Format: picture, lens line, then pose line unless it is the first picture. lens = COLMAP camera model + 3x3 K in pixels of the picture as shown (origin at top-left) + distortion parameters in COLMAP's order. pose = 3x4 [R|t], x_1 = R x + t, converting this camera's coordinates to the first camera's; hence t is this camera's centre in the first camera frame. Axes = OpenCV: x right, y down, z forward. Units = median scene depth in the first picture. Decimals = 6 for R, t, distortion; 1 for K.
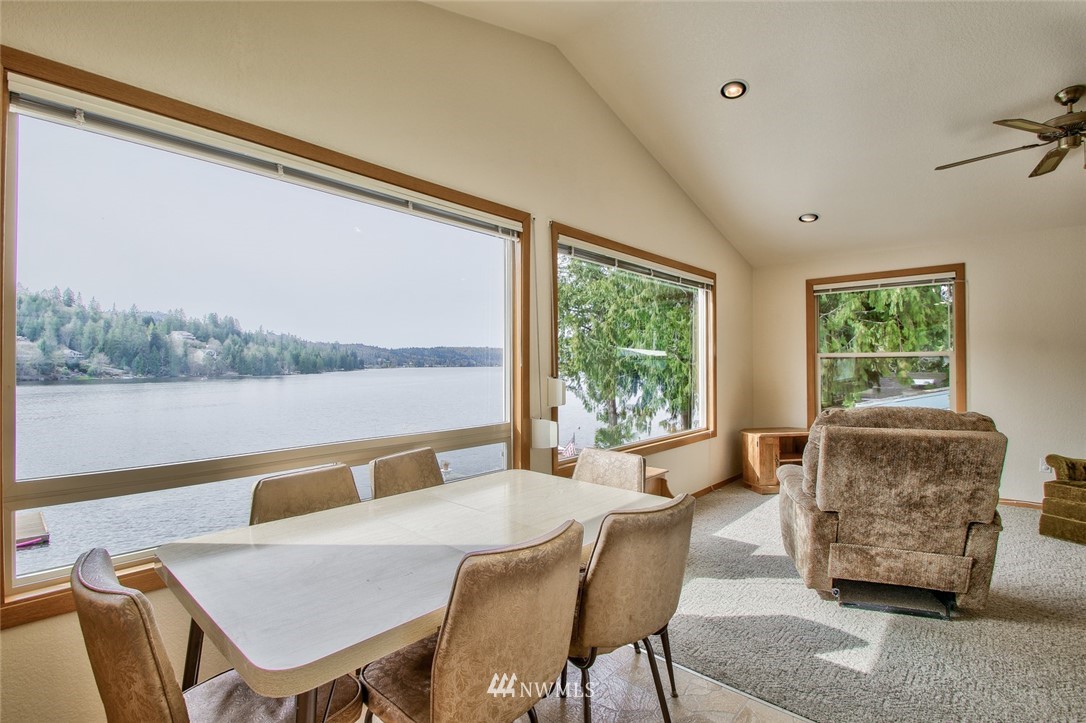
lens RADIAL K [[503.2, 0, 522.8], [0, 503.2, 360.4], [0, 0, 1]] dist [0.020478, -0.026541]
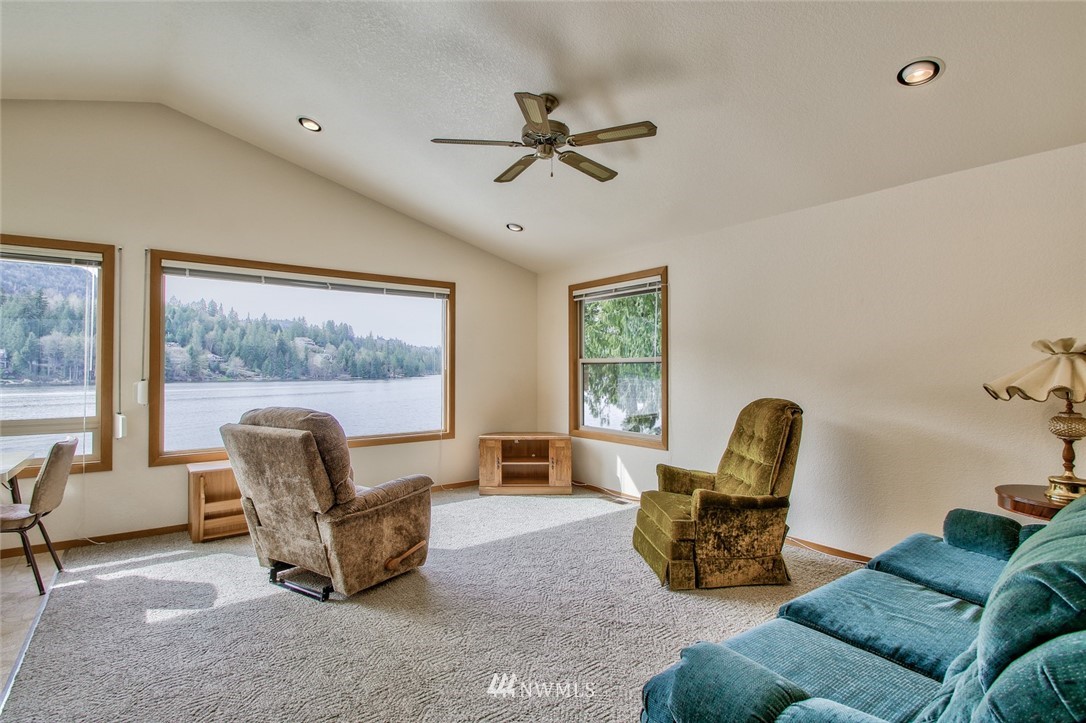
lens RADIAL K [[510.3, 0, 527.9], [0, 510.3, 362.9], [0, 0, 1]] dist [-0.000043, -0.015203]
pose [[0.983456, 0.001251, -0.181142, 0.889745], [-0.001767, 0.999995, -0.002687, -0.004221], [0.181138, 0.002963, 0.983453, -0.016677]]
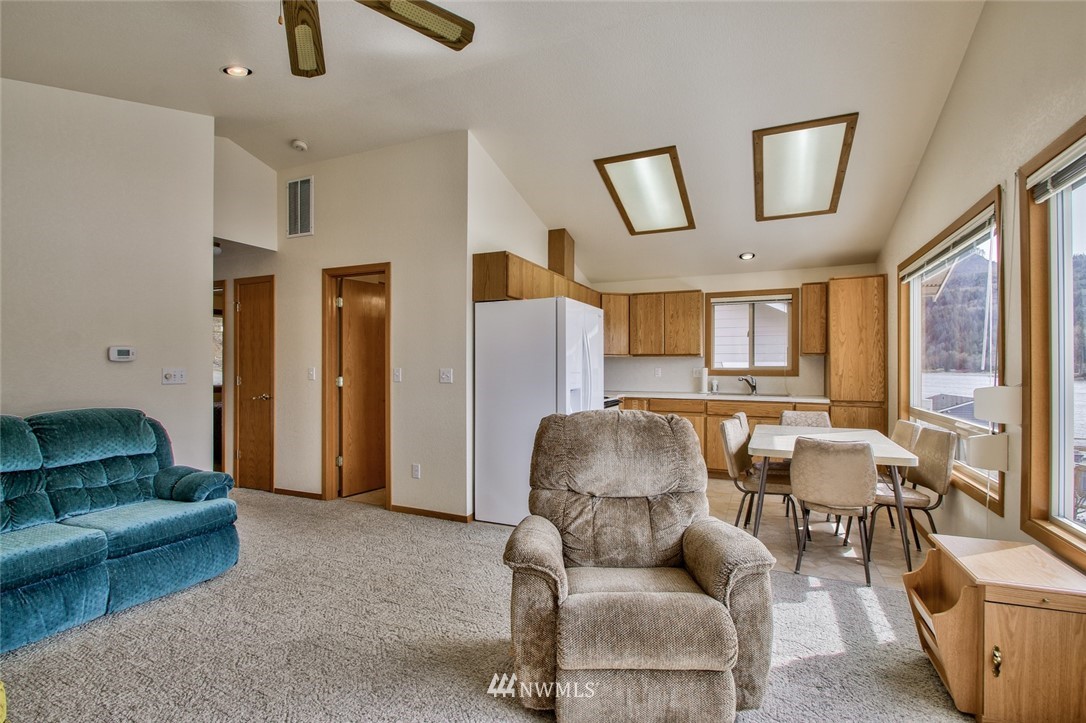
lens RADIAL K [[510.3, 0, 527.9], [0, 510.3, 362.9], [0, 0, 1]] dist [-0.000043, -0.015203]
pose [[-0.956554, -0.000965, -0.291552, 0.720365], [0.003491, 0.999885, -0.014764, 0.007376], [0.291533, -0.015141, -0.956441, 1.139717]]
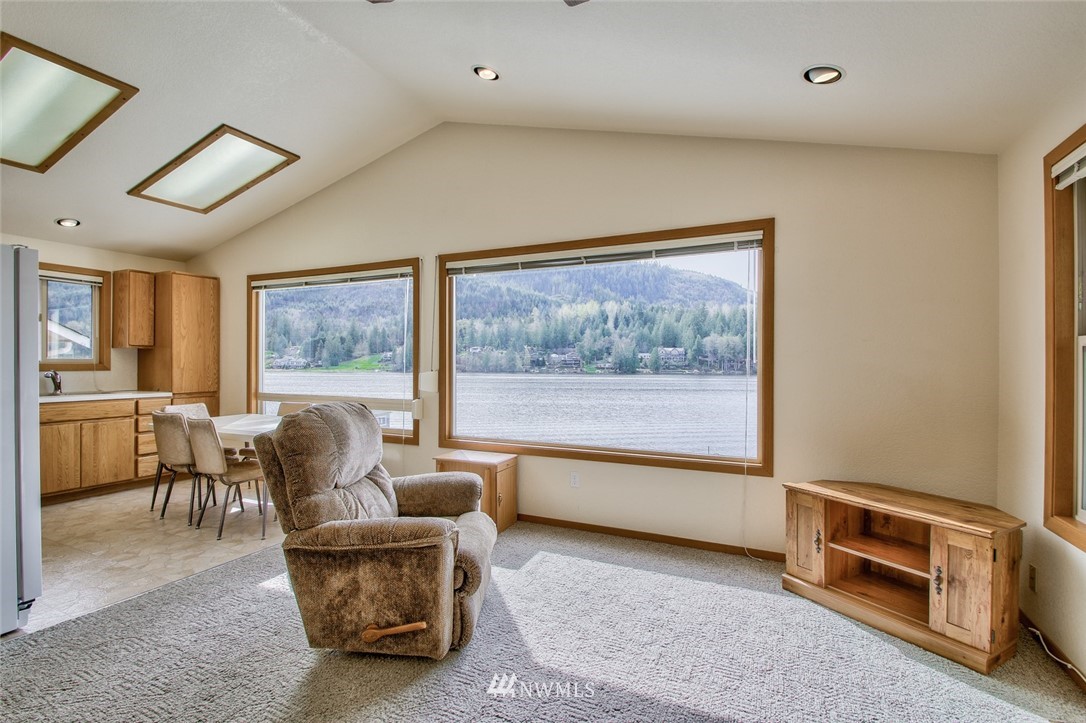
lens RADIAL K [[502.1, 0, 543.0], [0, 502.1, 361.5], [0, 0, 1]] dist [0.005953, -0.014044]
pose [[0.300272, 0.004054, -0.953845, 1.098417], [0.004276, 0.999975, 0.005596, 0.001701], [0.953844, -0.005759, 0.300247, 0.661094]]
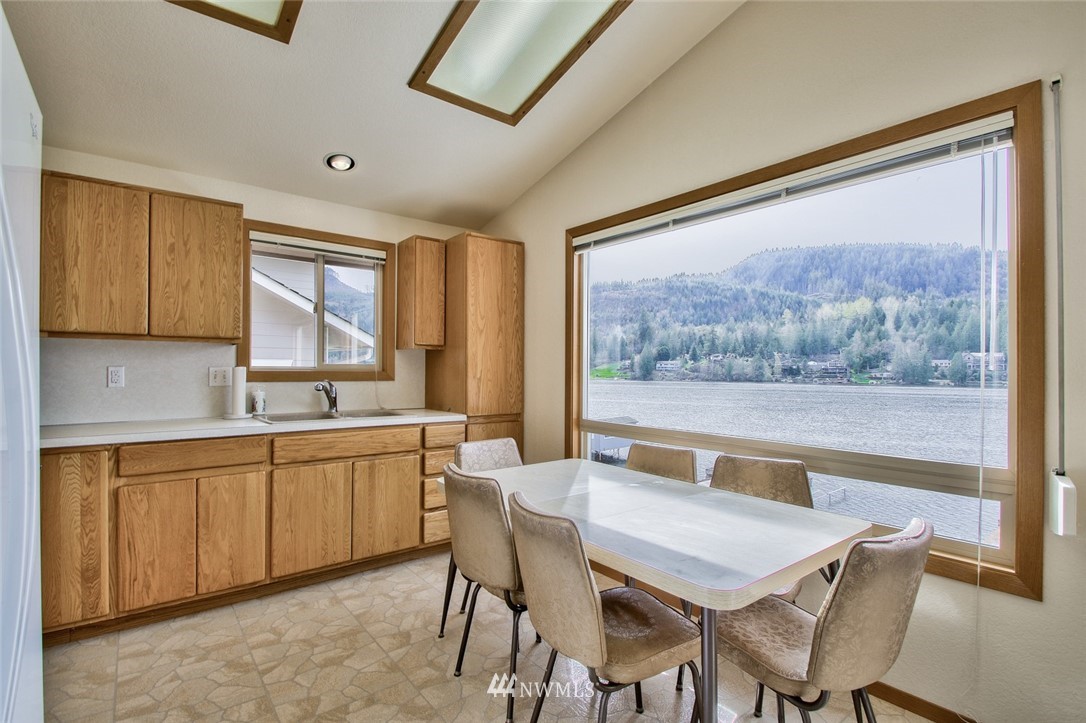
lens RADIAL K [[506.7, 0, 538.6], [0, 506.7, 367.1], [0, 0, 1]] dist [0.002654, -0.013571]
pose [[-0.164376, -0.000794, -0.986397, 0.444810], [0.004319, 0.999990, -0.001525, 0.004942], [0.986388, -0.004511, -0.164371, 0.413275]]
